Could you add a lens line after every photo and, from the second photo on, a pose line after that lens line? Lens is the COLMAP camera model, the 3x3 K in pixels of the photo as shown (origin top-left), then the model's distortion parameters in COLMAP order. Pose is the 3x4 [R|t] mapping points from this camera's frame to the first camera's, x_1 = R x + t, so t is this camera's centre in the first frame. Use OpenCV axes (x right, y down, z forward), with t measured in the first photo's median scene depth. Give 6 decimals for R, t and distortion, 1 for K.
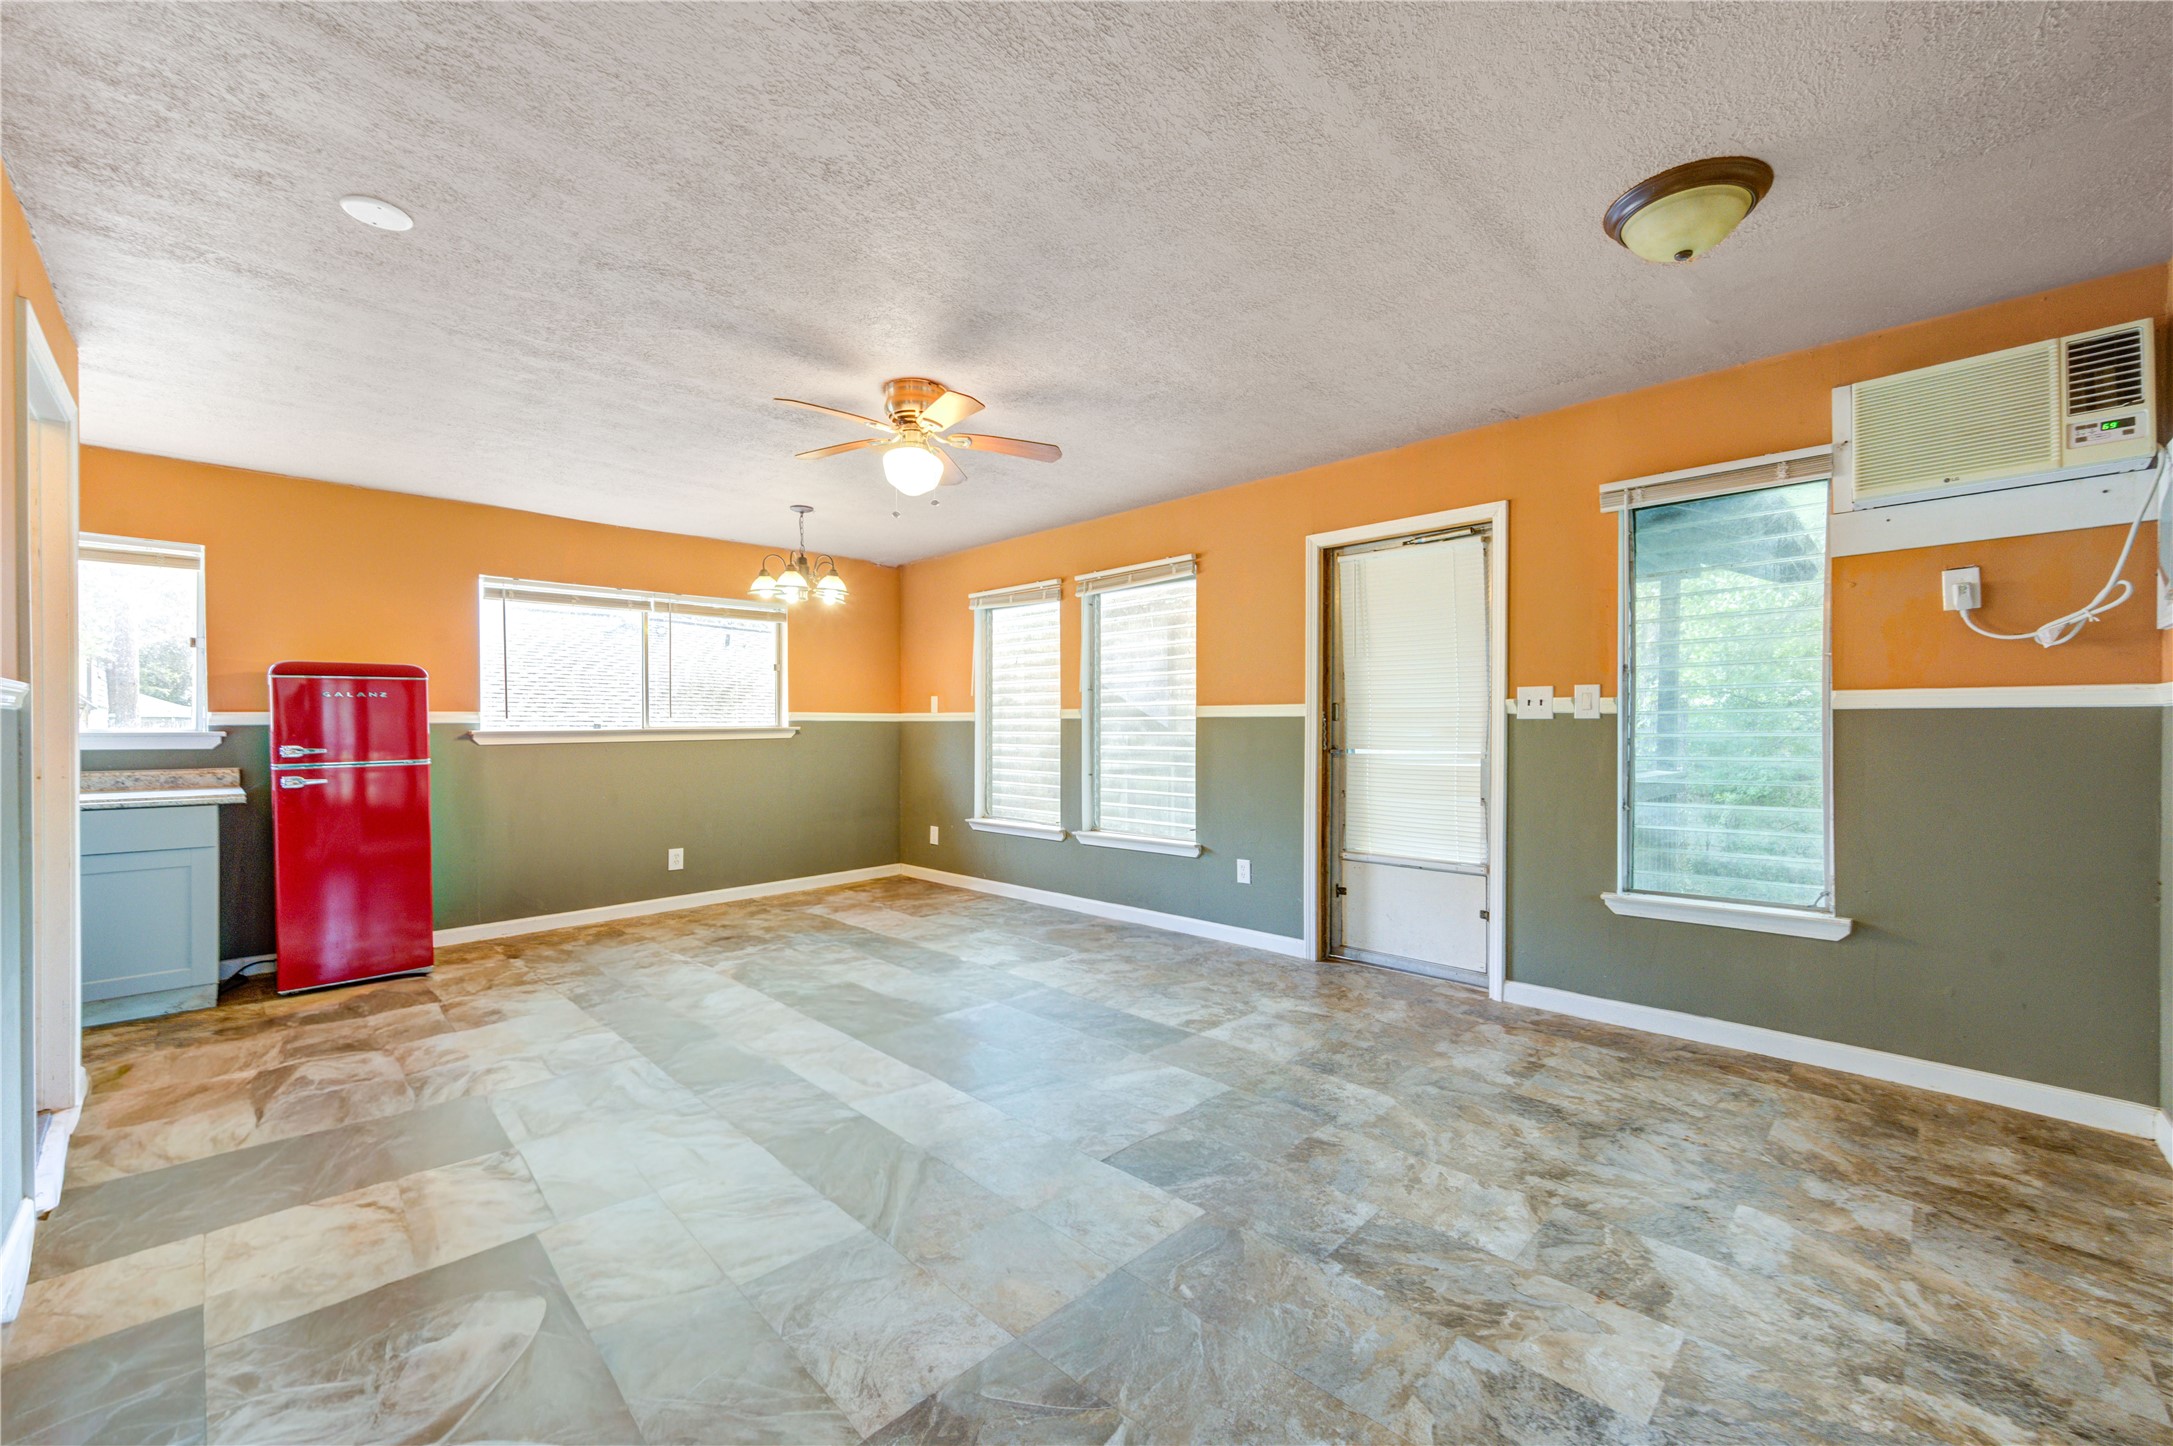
lens RADIAL K [[841.6, 0, 1094.3], [0, 841.6, 731.6], [0, 0, 1]] dist [0.005899, -0.000234]
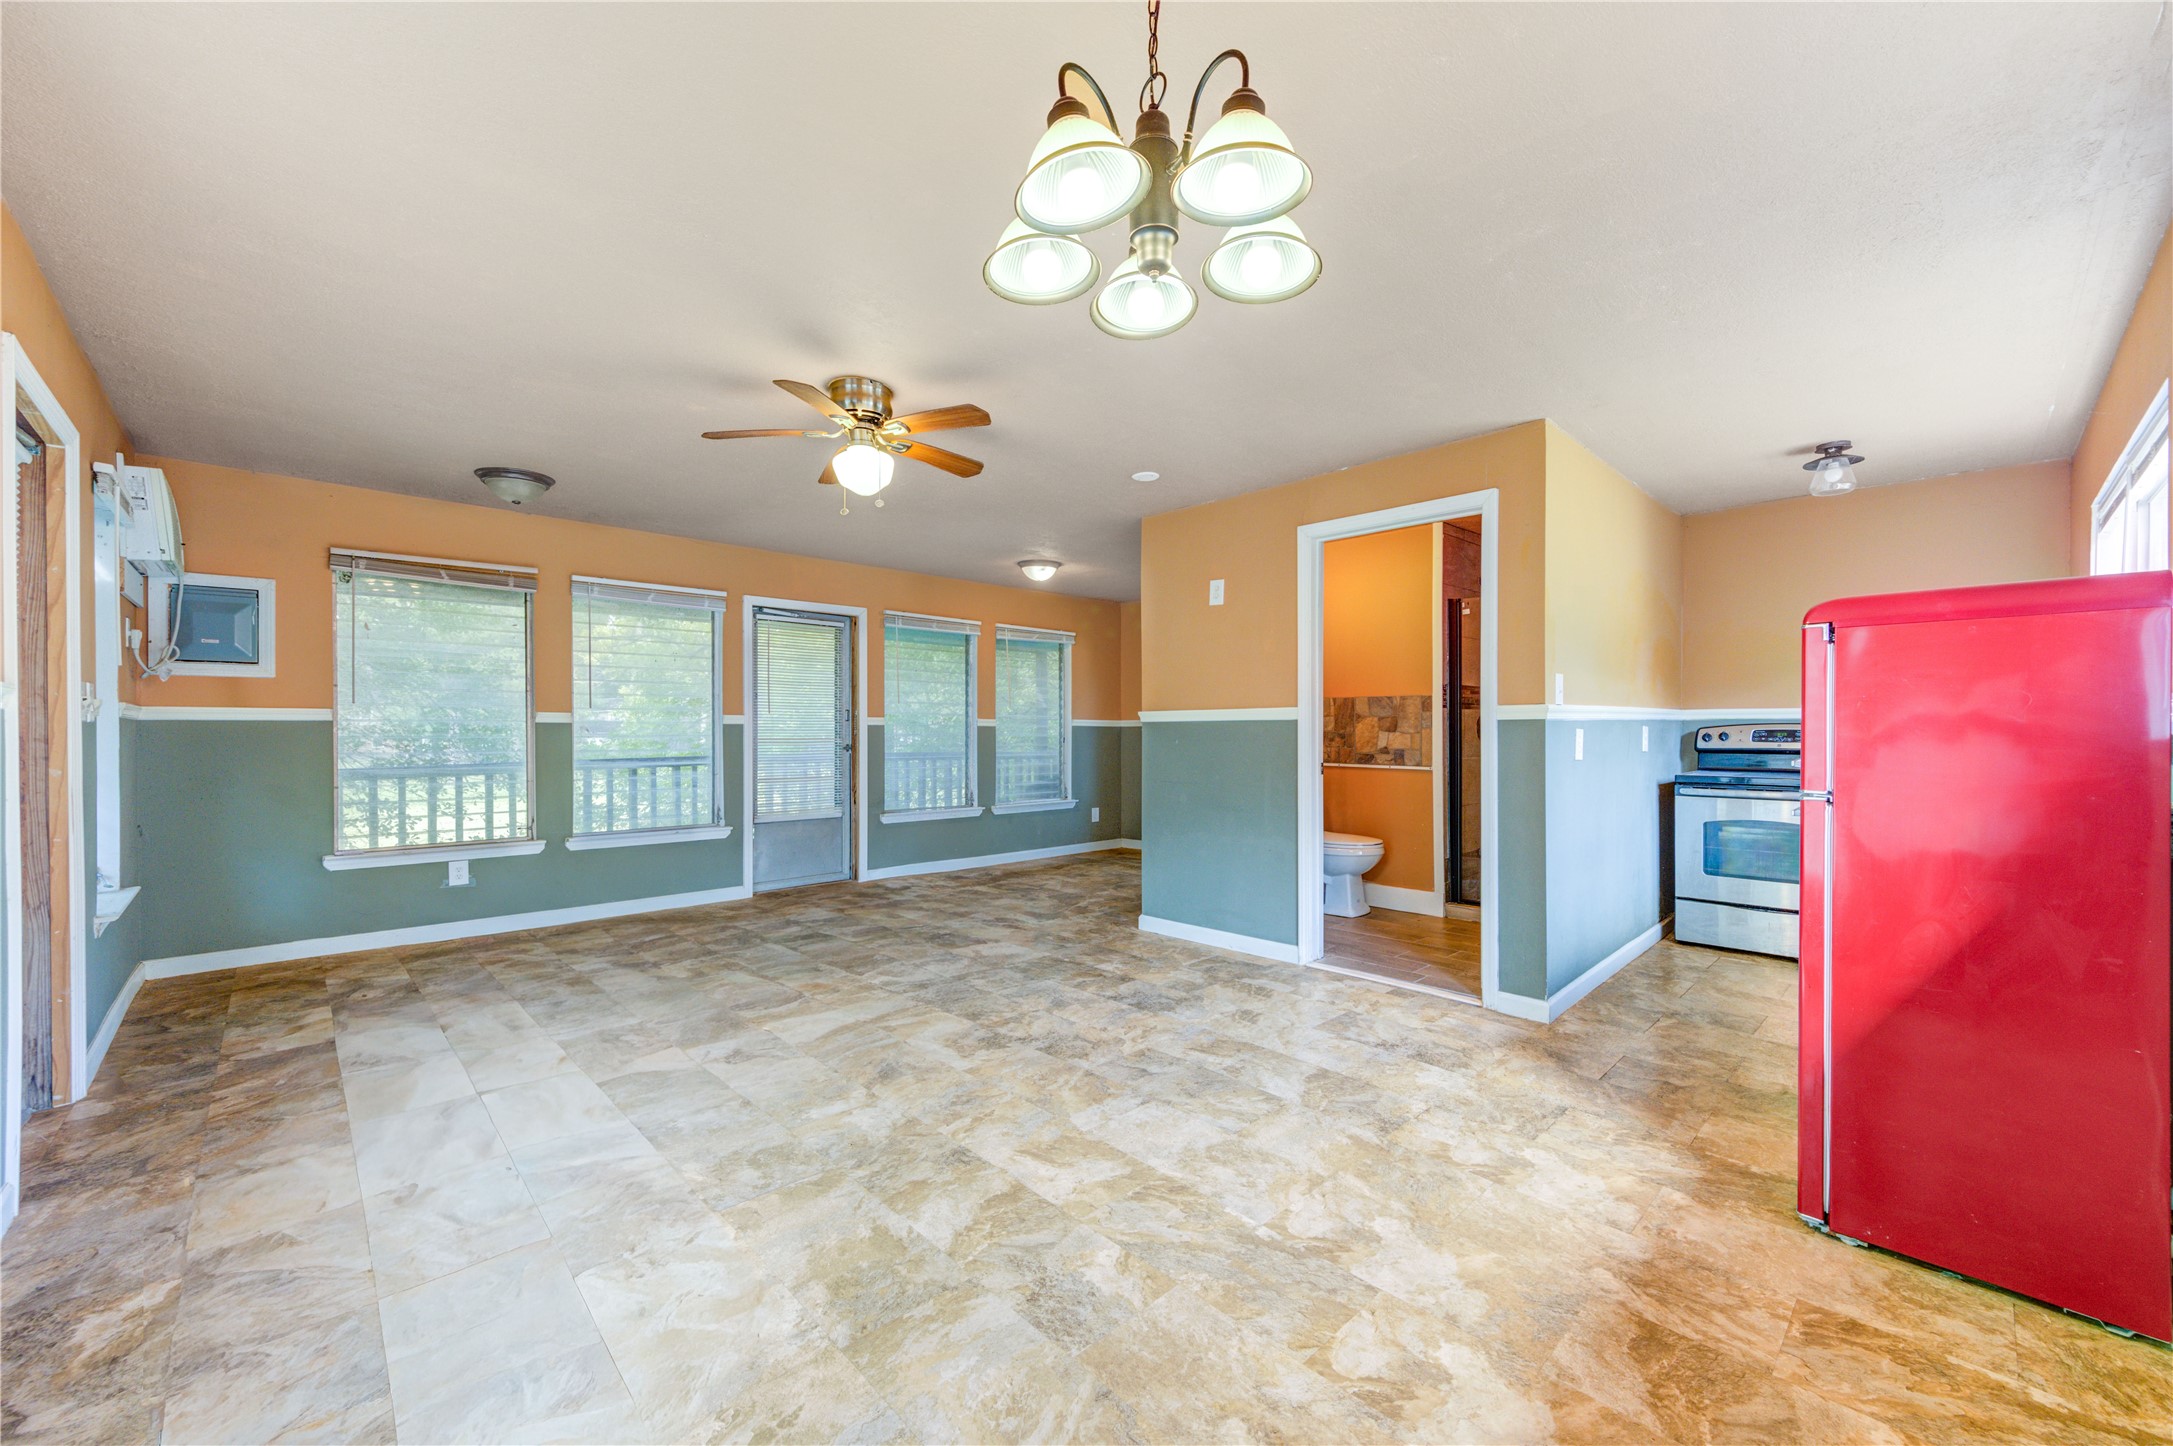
lens RADIAL K [[841.6, 0, 1094.3], [0, 841.6, 731.6], [0, 0, 1]] dist [0.005899, -0.000234]
pose [[-0.999698, -0.002378, 0.024470, 1.204192], [-0.002210, 0.999974, 0.006885, -0.022622], [-0.024485, 0.006829, -0.999677, 1.870214]]
